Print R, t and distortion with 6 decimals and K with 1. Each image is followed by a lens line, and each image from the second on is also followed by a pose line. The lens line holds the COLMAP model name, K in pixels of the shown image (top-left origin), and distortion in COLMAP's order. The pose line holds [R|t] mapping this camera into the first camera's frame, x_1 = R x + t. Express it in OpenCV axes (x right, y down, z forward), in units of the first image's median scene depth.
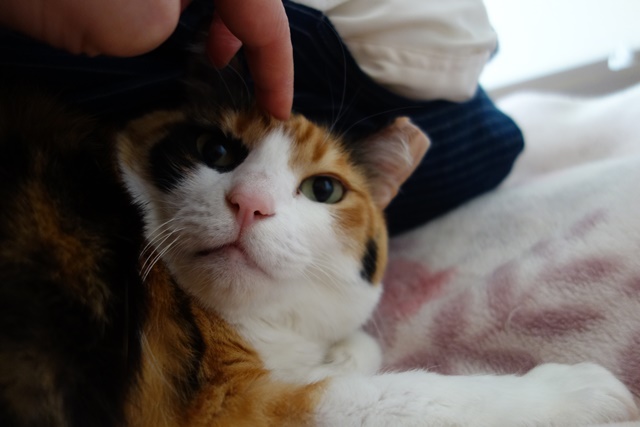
lens RADIAL K [[519.5, 0, 320.0], [0, 519.5, 213.5], [0, 0, 1]] dist [0.043740, 0.007063]
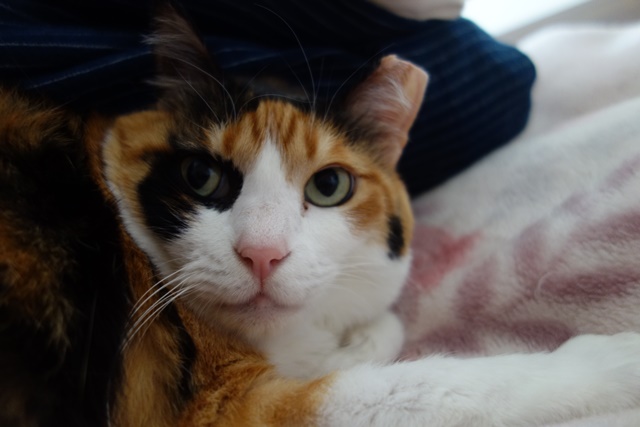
lens RADIAL K [[519.5, 0, 320.0], [0, 519.5, 213.5], [0, 0, 1]] dist [0.043740, 0.007063]
pose [[0.993509, -0.083673, -0.077059, 0.067500], [0.089393, 0.993241, 0.074035, -0.026790], [0.070343, -0.080443, 0.994274, 0.082724]]
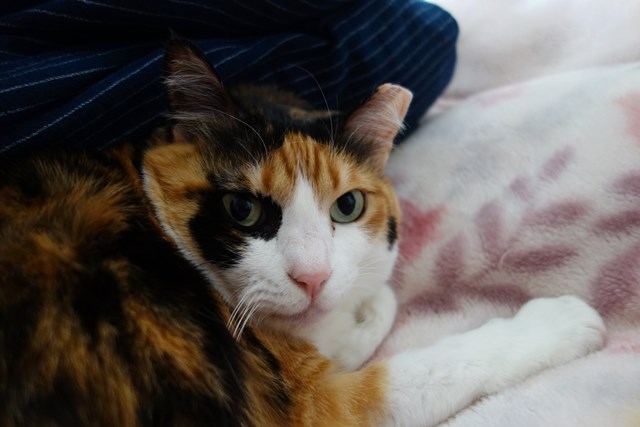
lens RADIAL K [[519.5, 0, 320.0], [0, 519.5, 213.5], [0, 0, 1]] dist [0.043740, 0.007063]
pose [[0.980334, -0.169199, 0.101577, -0.158499], [0.131262, 0.943392, 0.304601, -0.337298], [-0.147365, -0.285278, 0.947048, -0.049718]]
